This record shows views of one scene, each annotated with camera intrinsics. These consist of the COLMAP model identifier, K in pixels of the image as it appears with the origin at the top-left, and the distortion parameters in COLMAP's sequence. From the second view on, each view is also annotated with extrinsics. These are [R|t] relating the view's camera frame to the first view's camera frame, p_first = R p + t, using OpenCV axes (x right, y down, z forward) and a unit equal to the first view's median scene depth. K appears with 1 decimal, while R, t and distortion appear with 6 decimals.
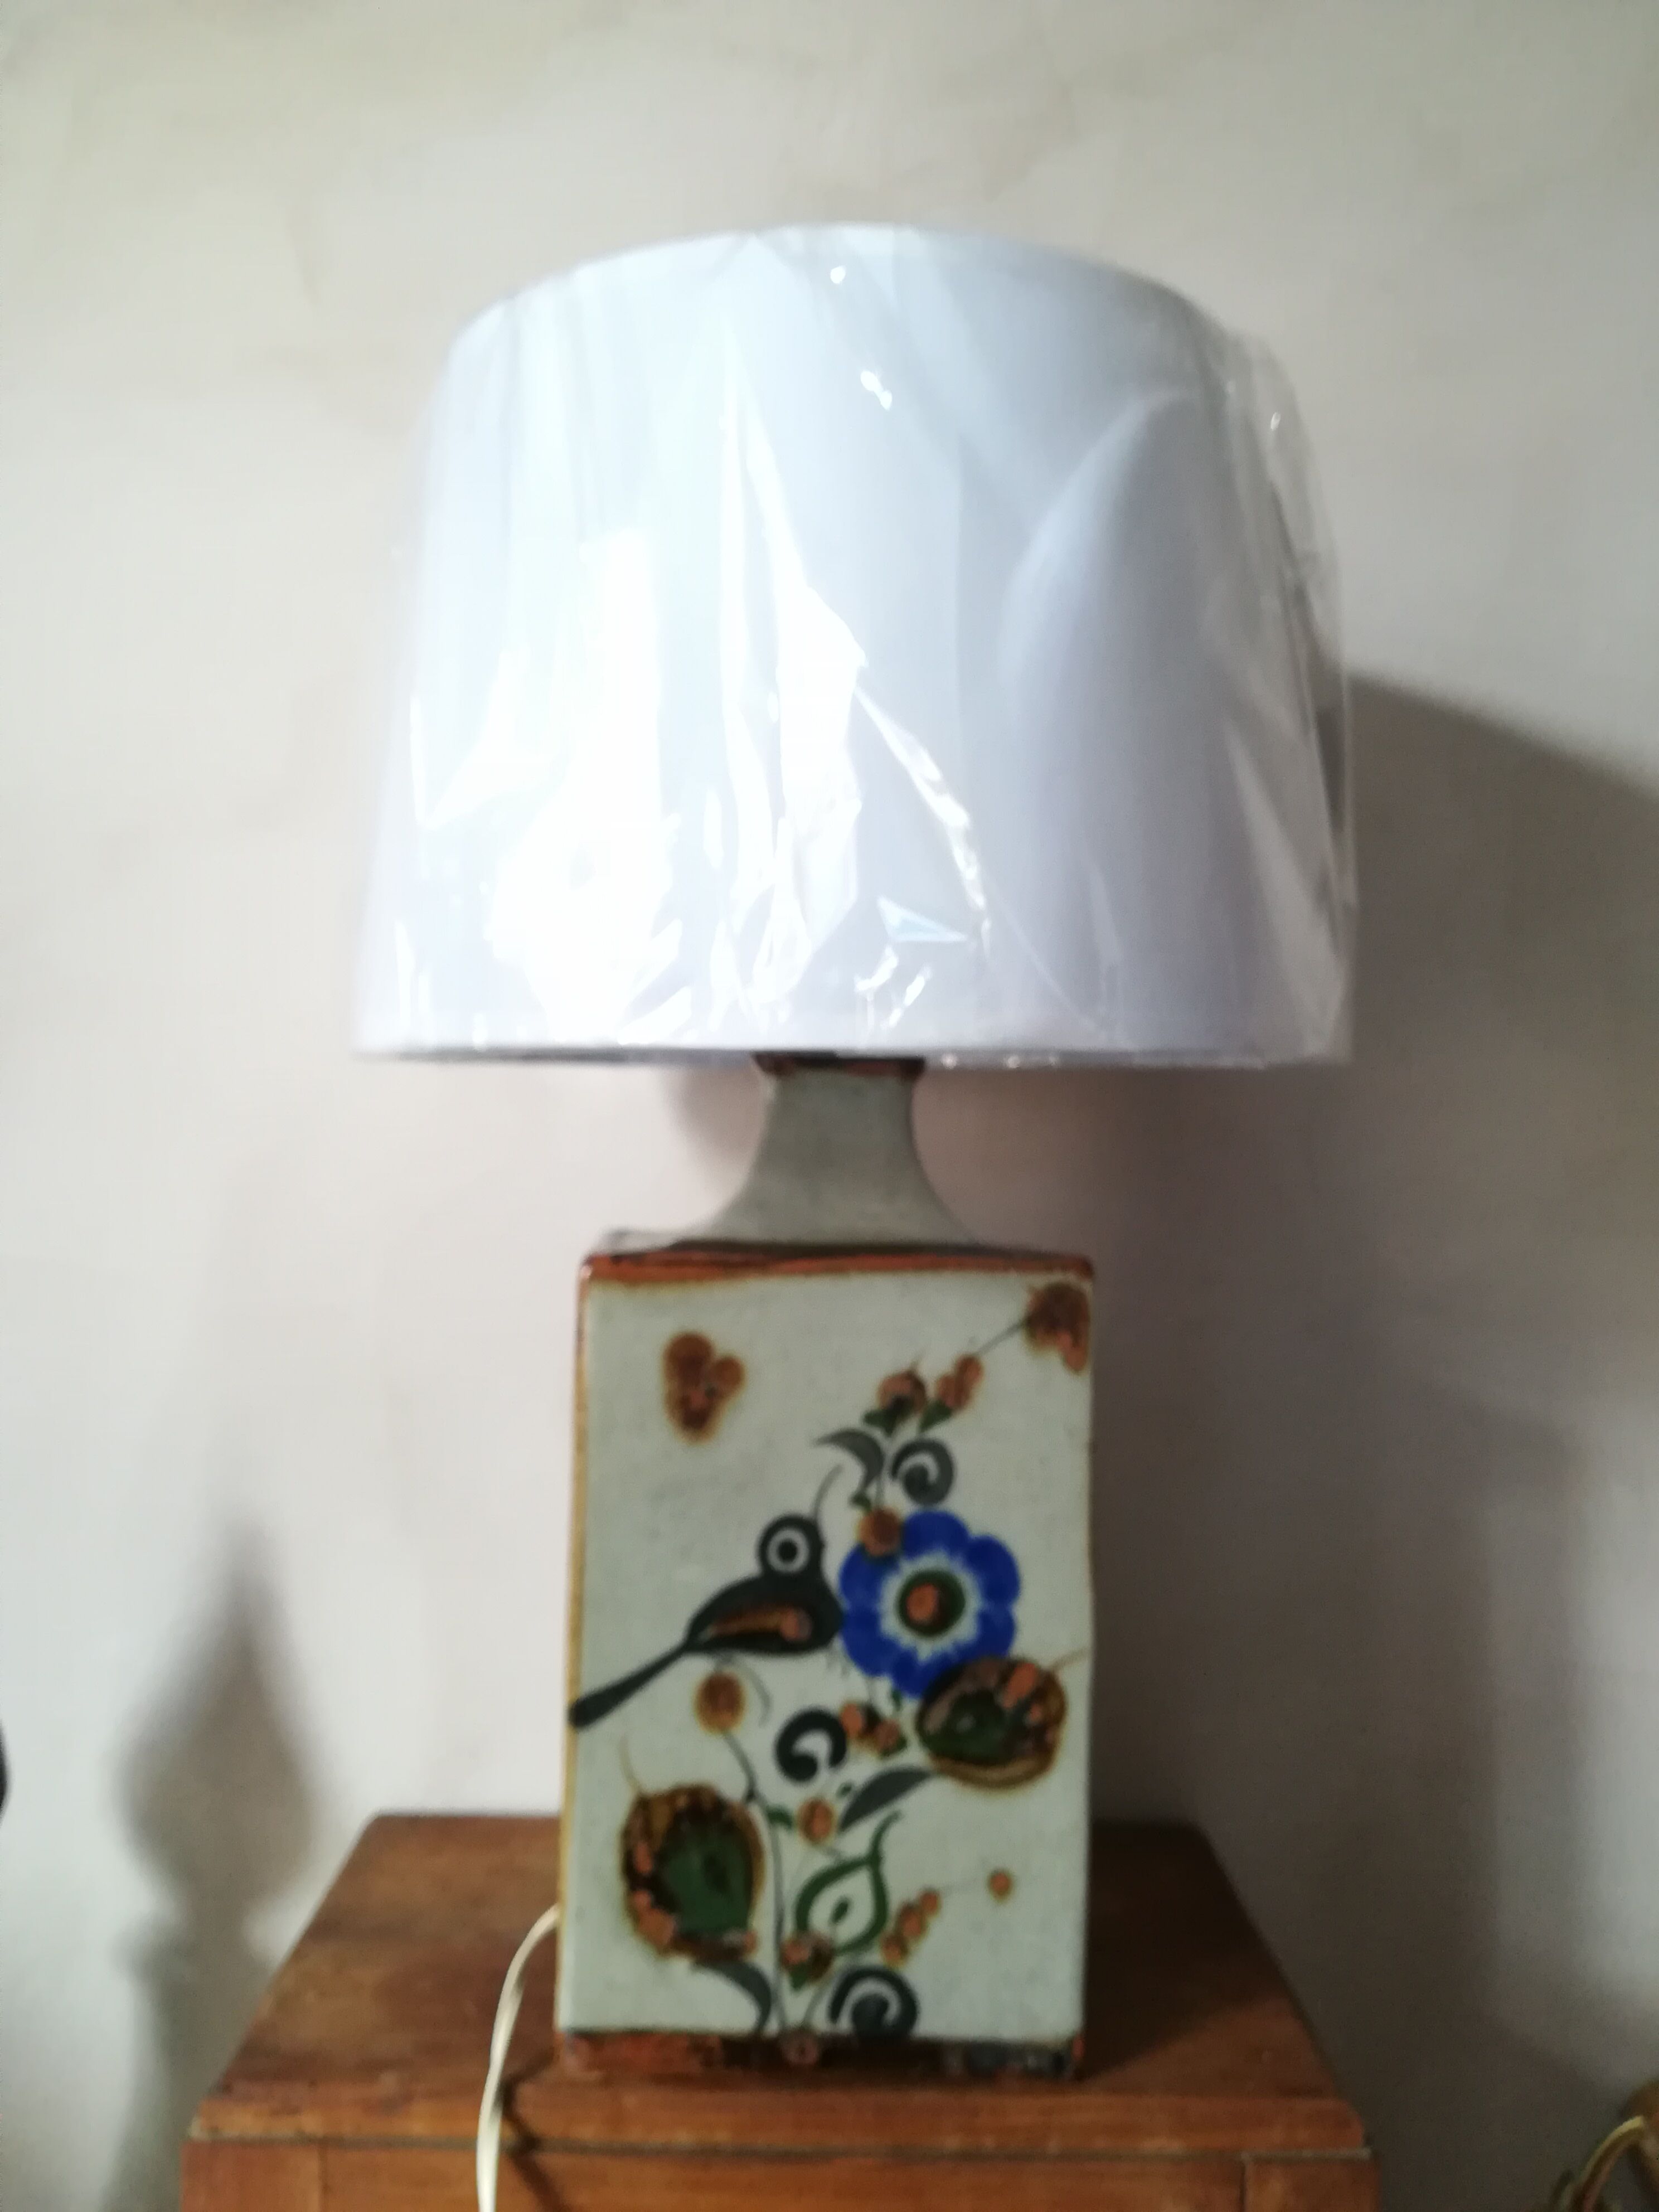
lens RADIAL K [[1778.8, 0, 823.6], [0, 1778.8, 1127.2], [0, 0, 1]] dist [0.018332, -0.081934]
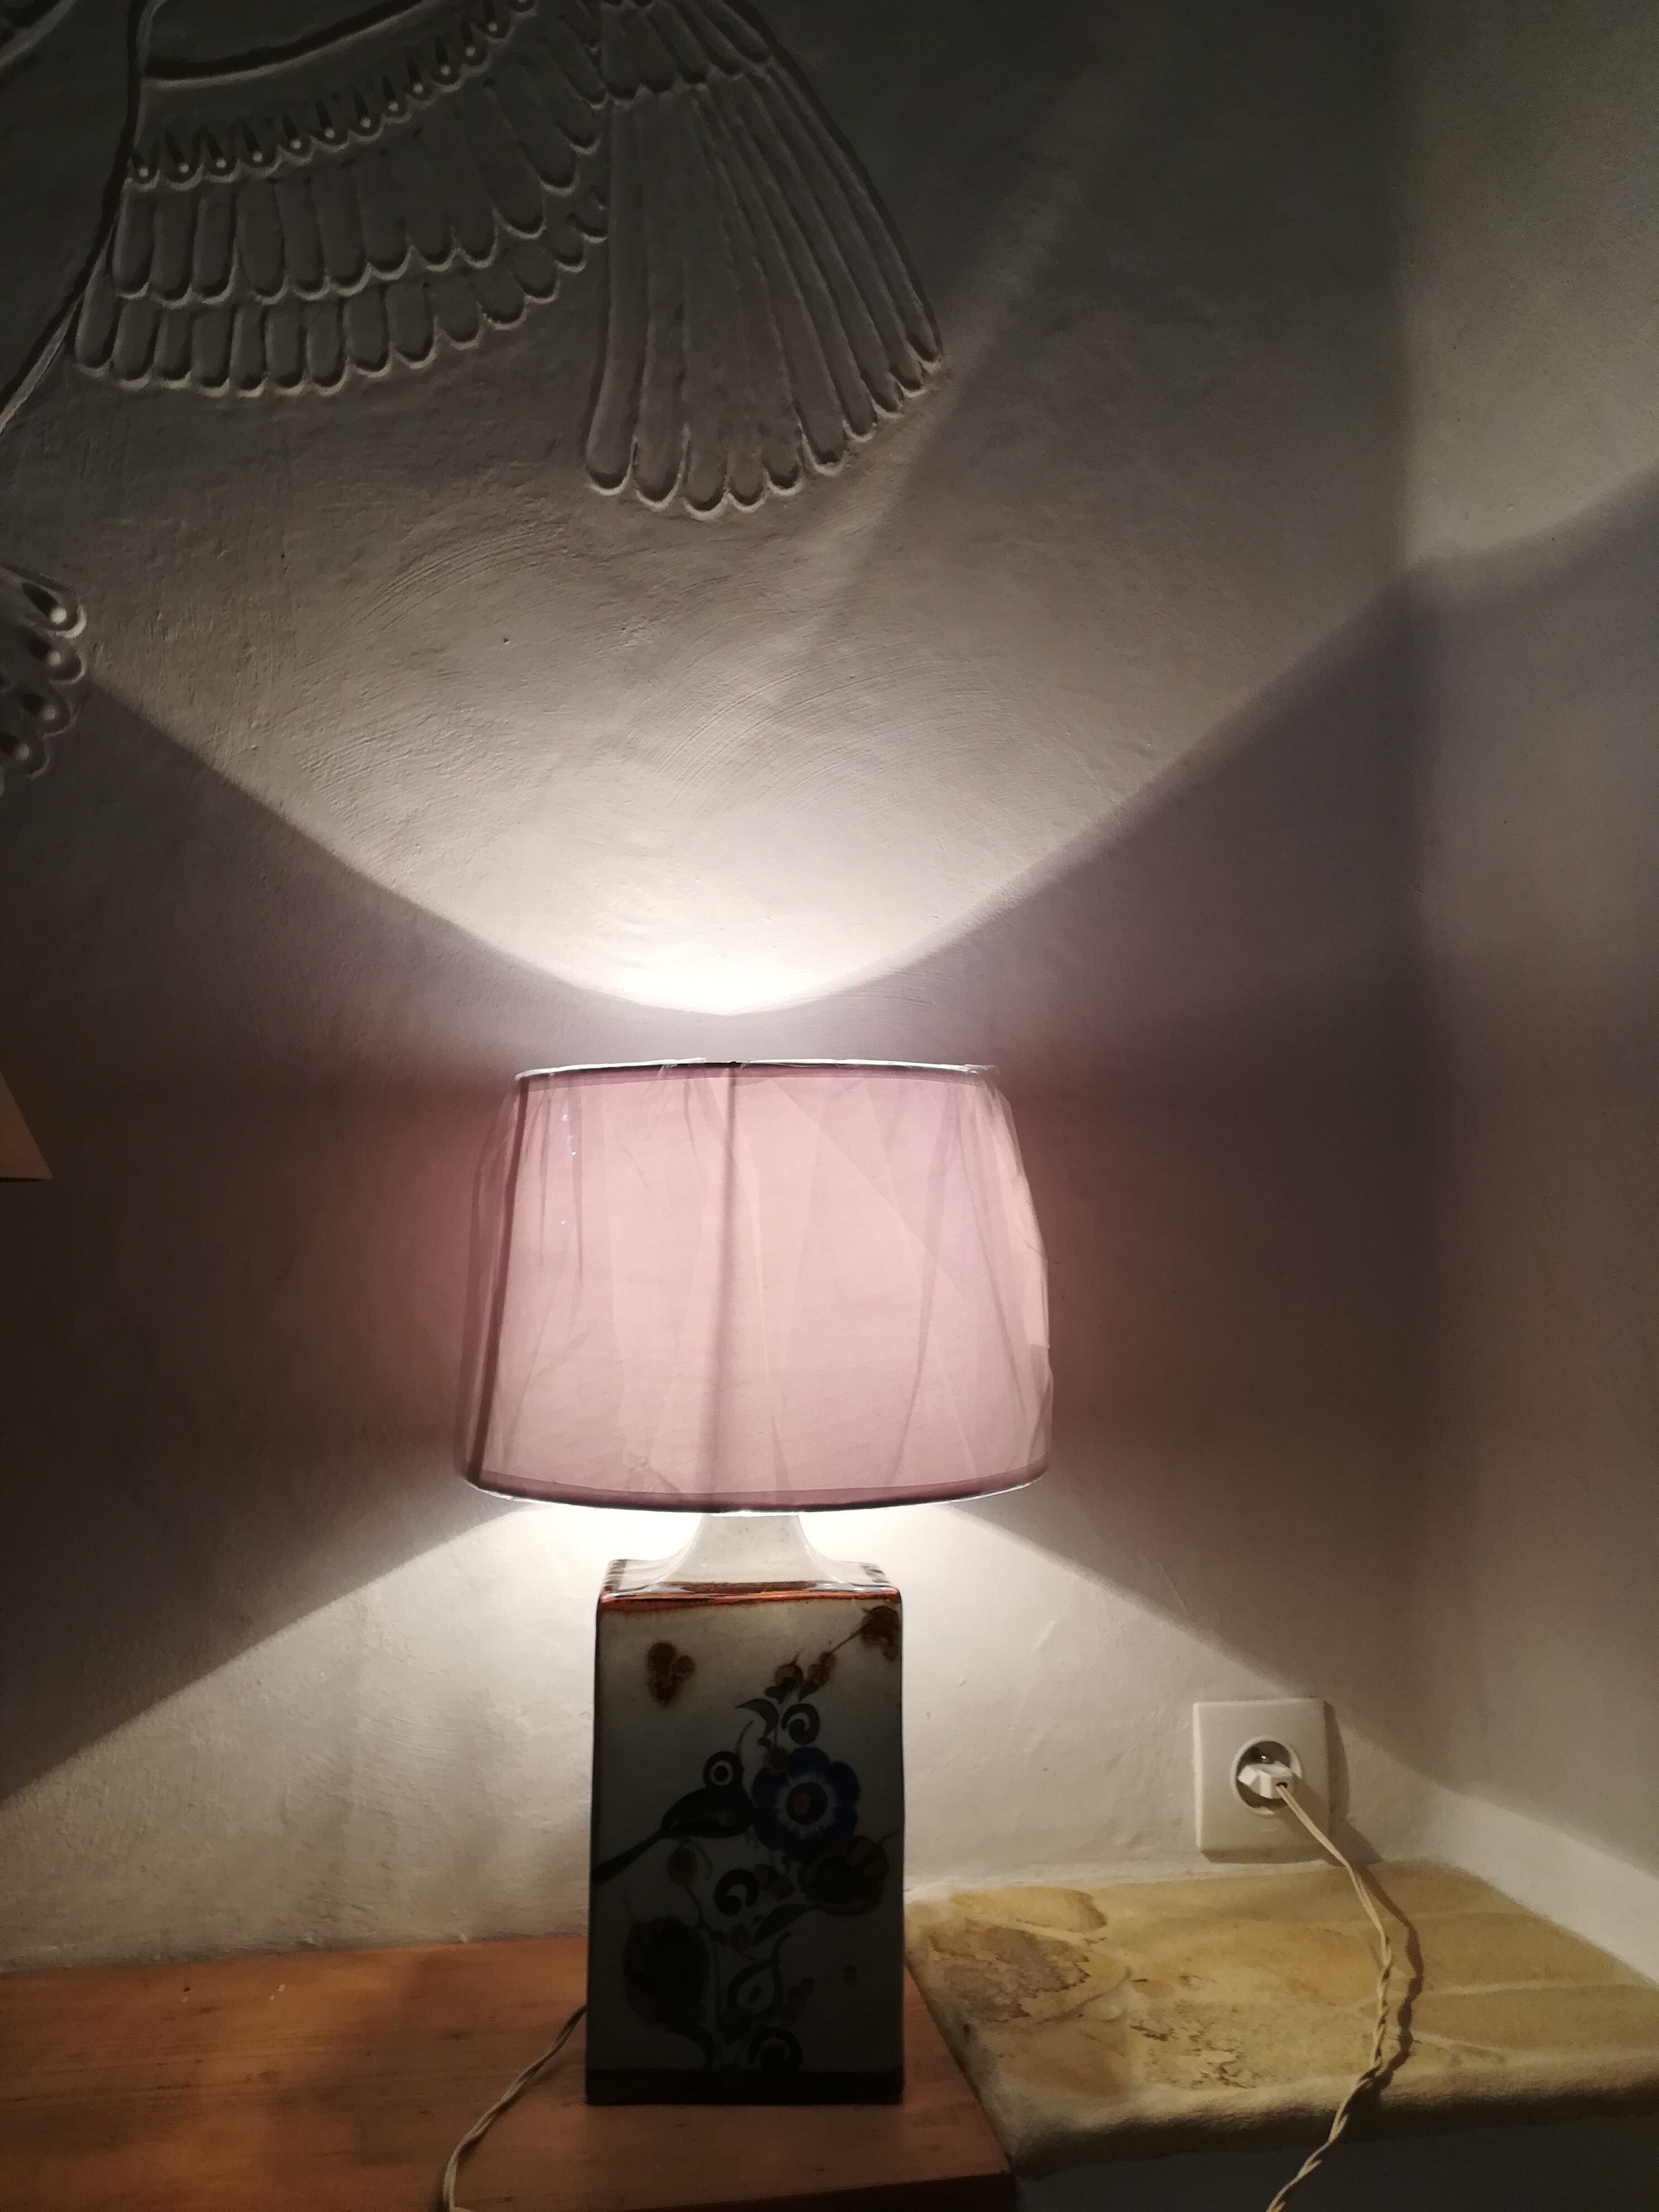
lens RADIAL K [[1778.8, 0, 810.4], [0, 1778.8, 1102.4], [0, 0, 1]] dist [0.018332, -0.081934]
pose [[0.999759, -0.012996, 0.017713, 0.042777], [0.014678, 0.995035, -0.098434, -0.227881], [-0.016346, 0.098671, 0.994986, -0.745080]]
